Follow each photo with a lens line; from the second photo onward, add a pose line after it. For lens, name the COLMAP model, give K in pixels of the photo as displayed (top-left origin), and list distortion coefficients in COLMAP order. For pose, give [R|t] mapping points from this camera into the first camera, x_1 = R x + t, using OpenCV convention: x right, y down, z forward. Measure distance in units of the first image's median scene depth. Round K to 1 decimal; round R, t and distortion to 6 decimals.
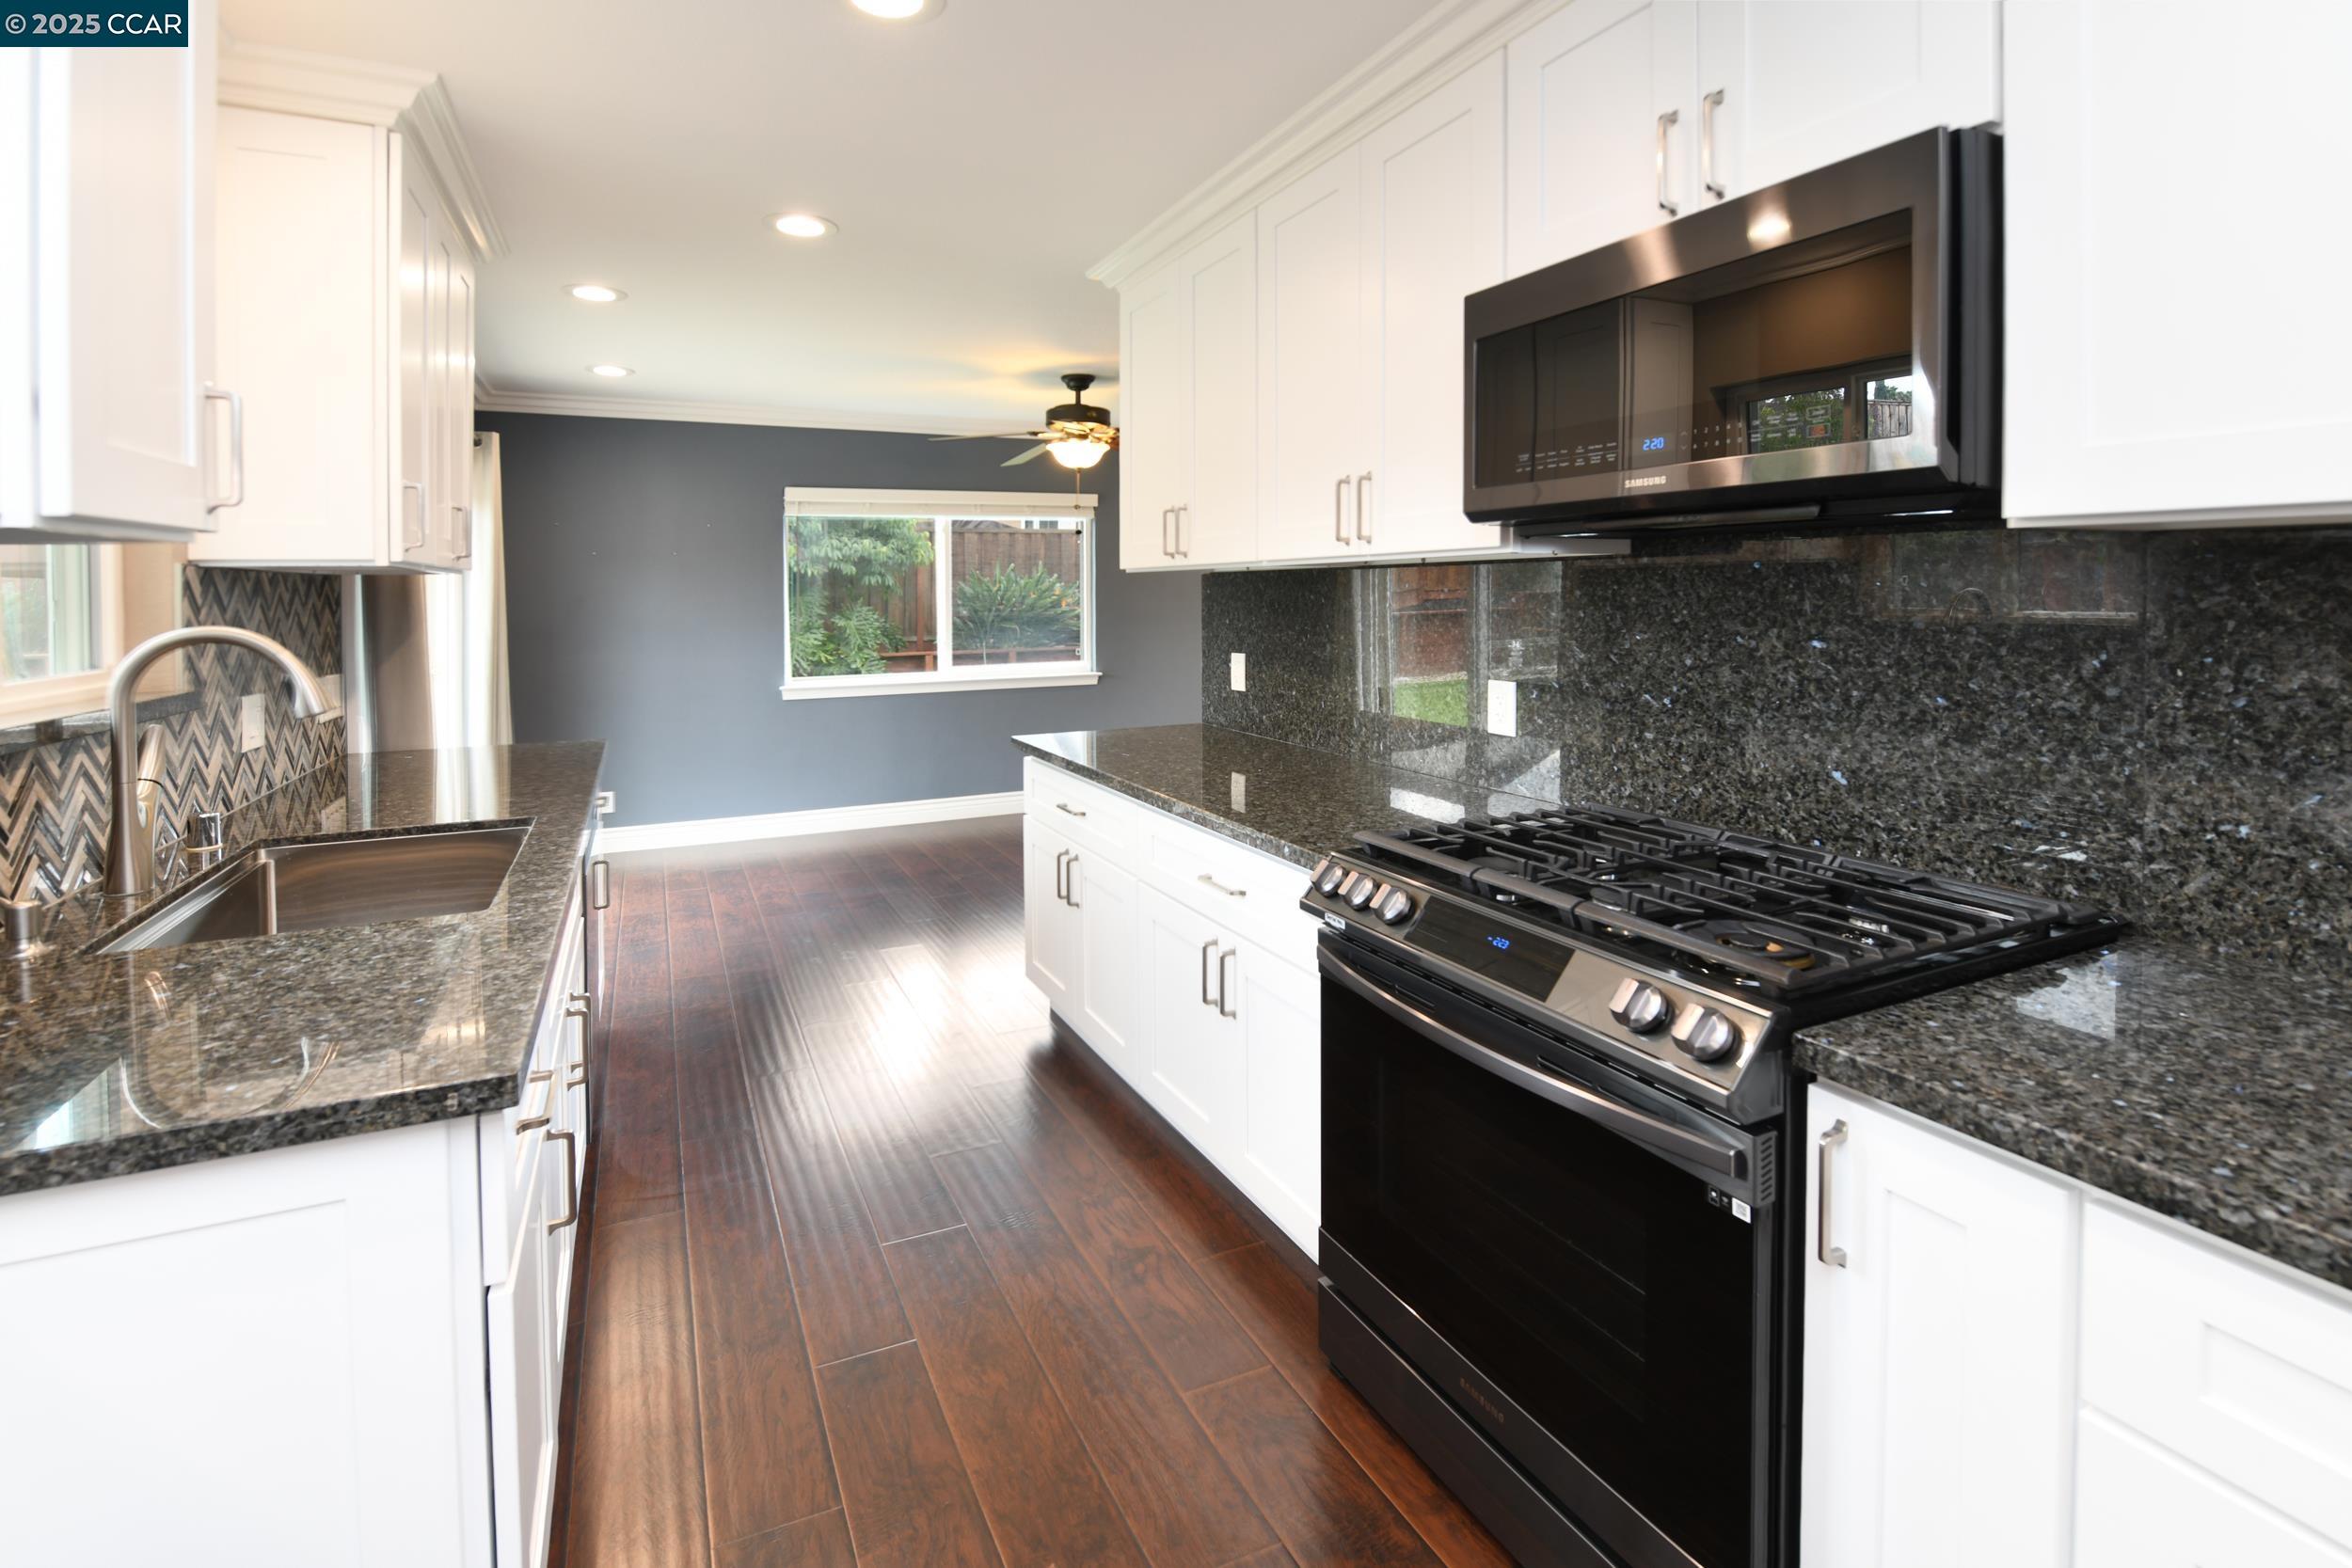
lens RADIAL K [[1133.9, 0, 1185.7], [0, 1133.9, 681.8], [0, 0, 1]] dist [-0.000820, -0.000791]
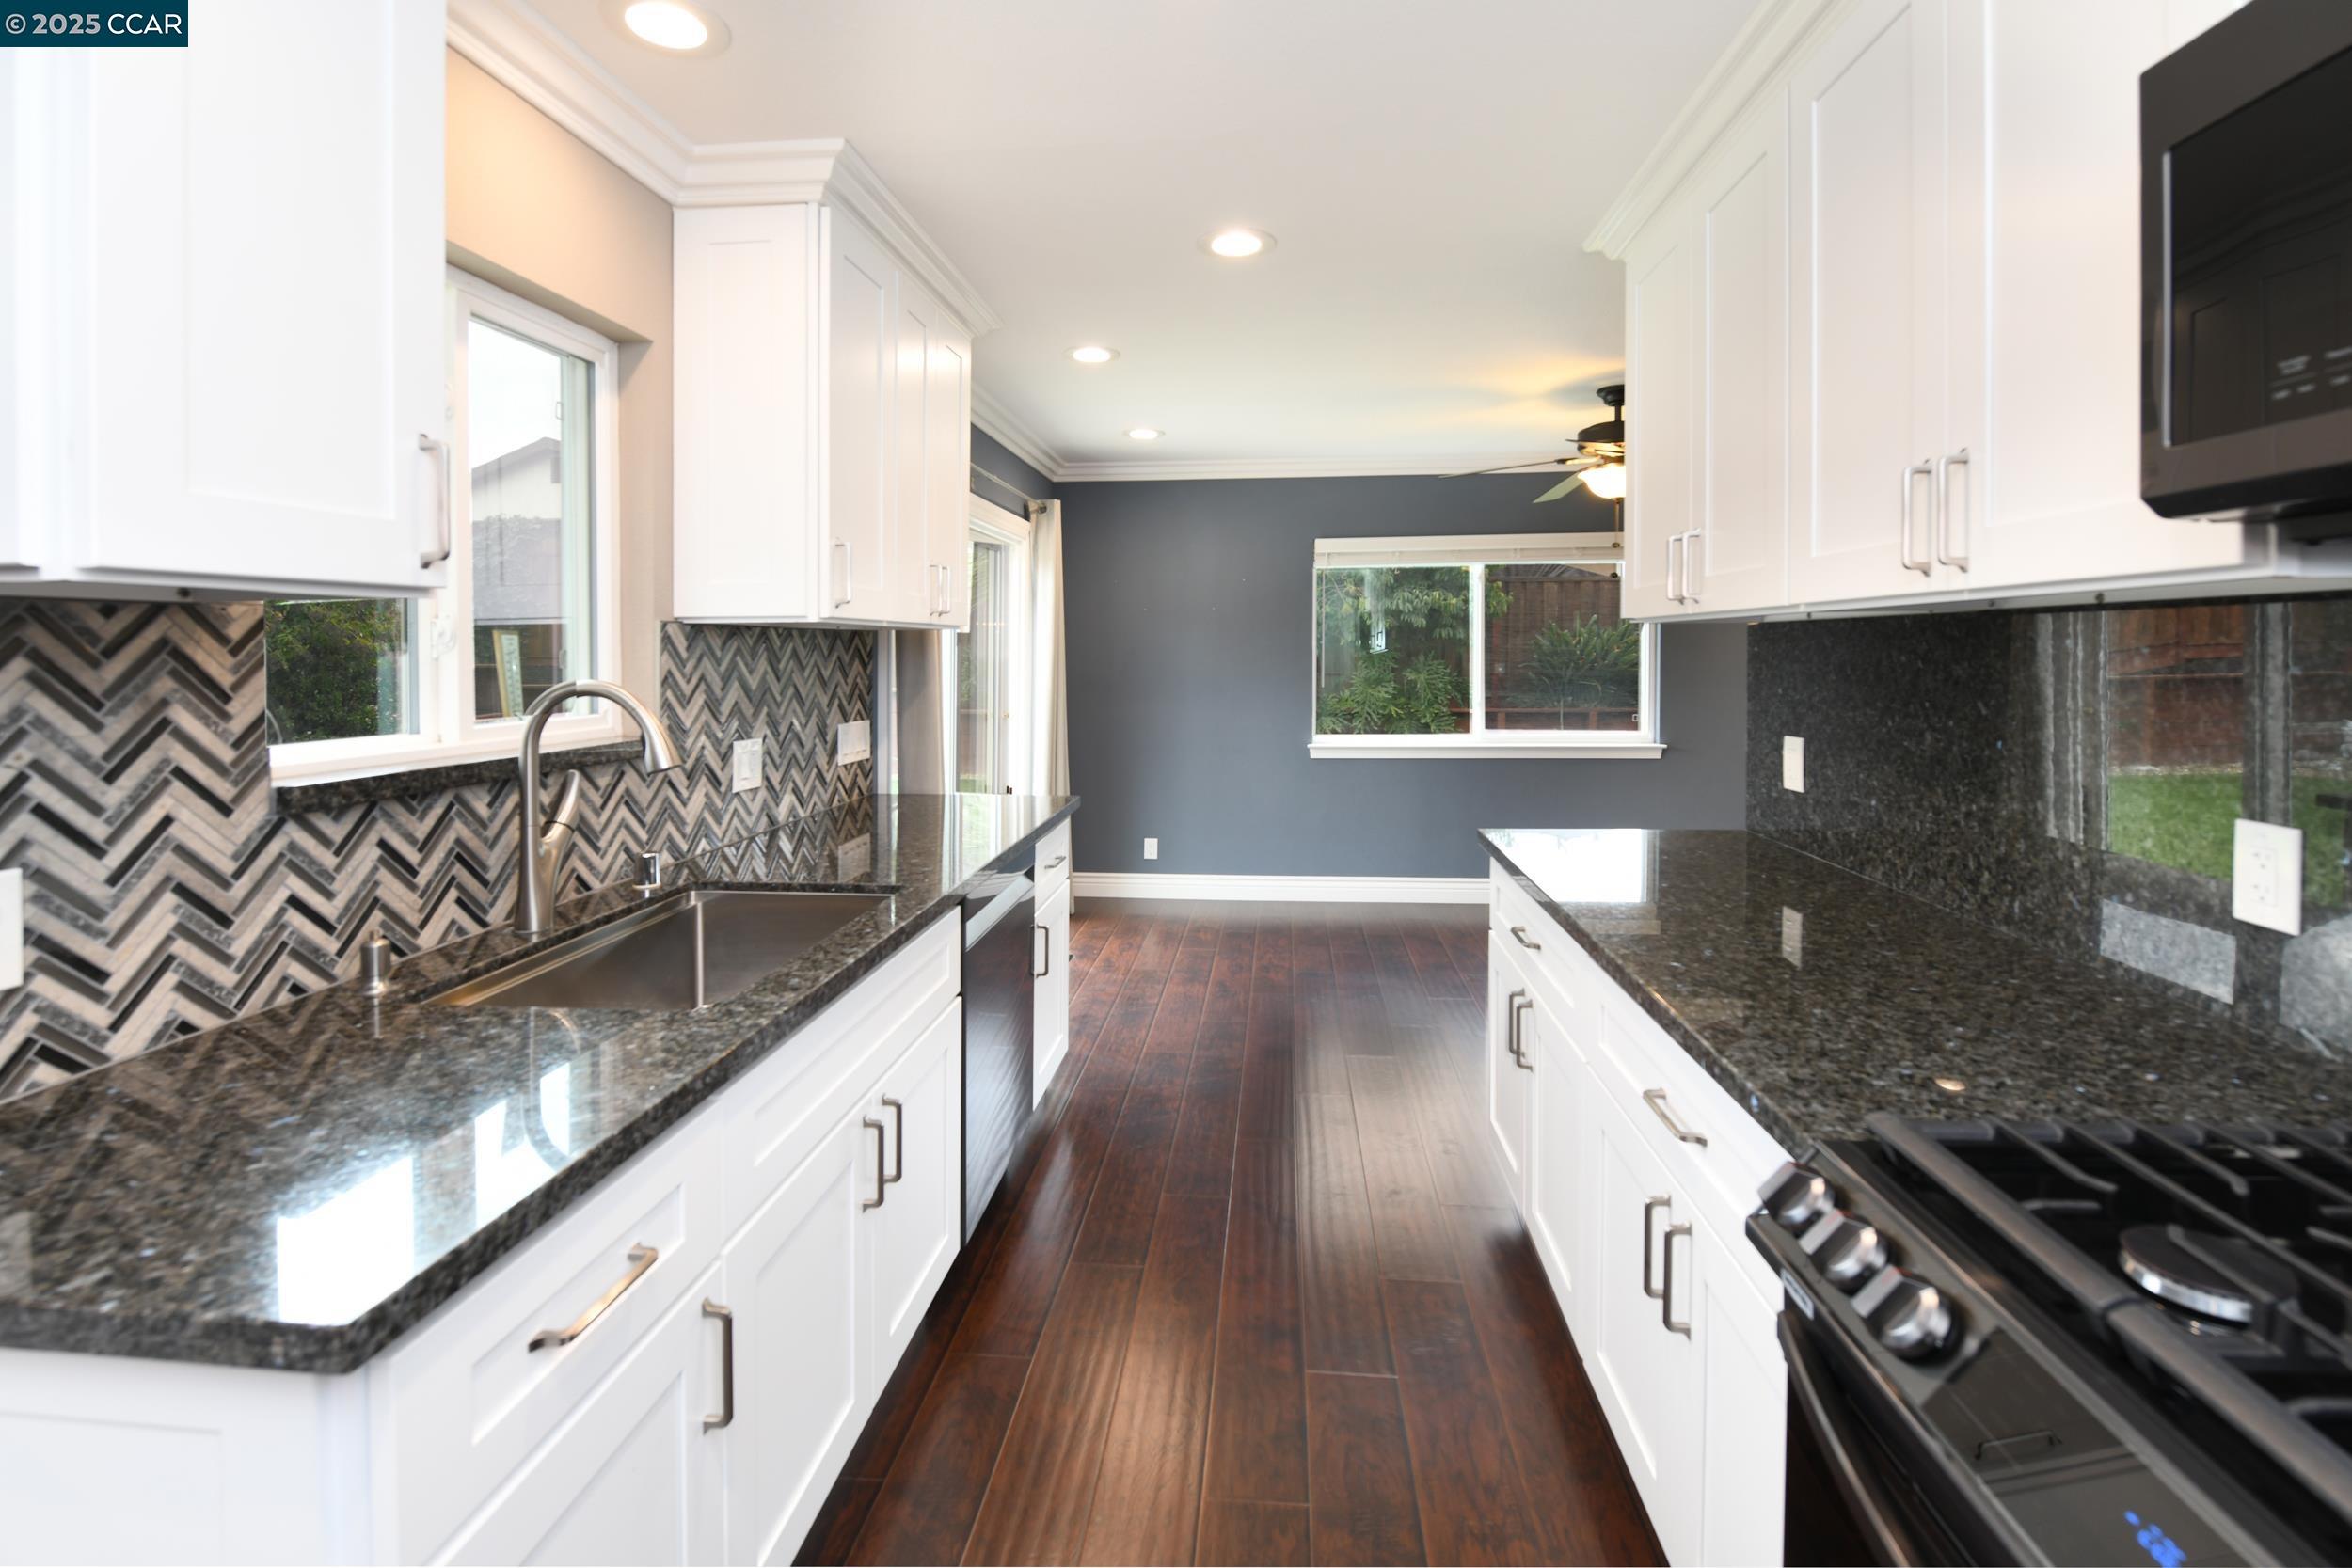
lens RADIAL K [[1133.9, 0, 1182.3], [0, 1133.9, 668.1], [0, 0, 1]] dist [-0.000820, -0.000791]
pose [[0.862894, 0.012146, -0.505238, 0.073806], [-0.041698, 0.998014, -0.047225, -0.018680], [0.503661, 0.061817, 0.861687, 0.199795]]
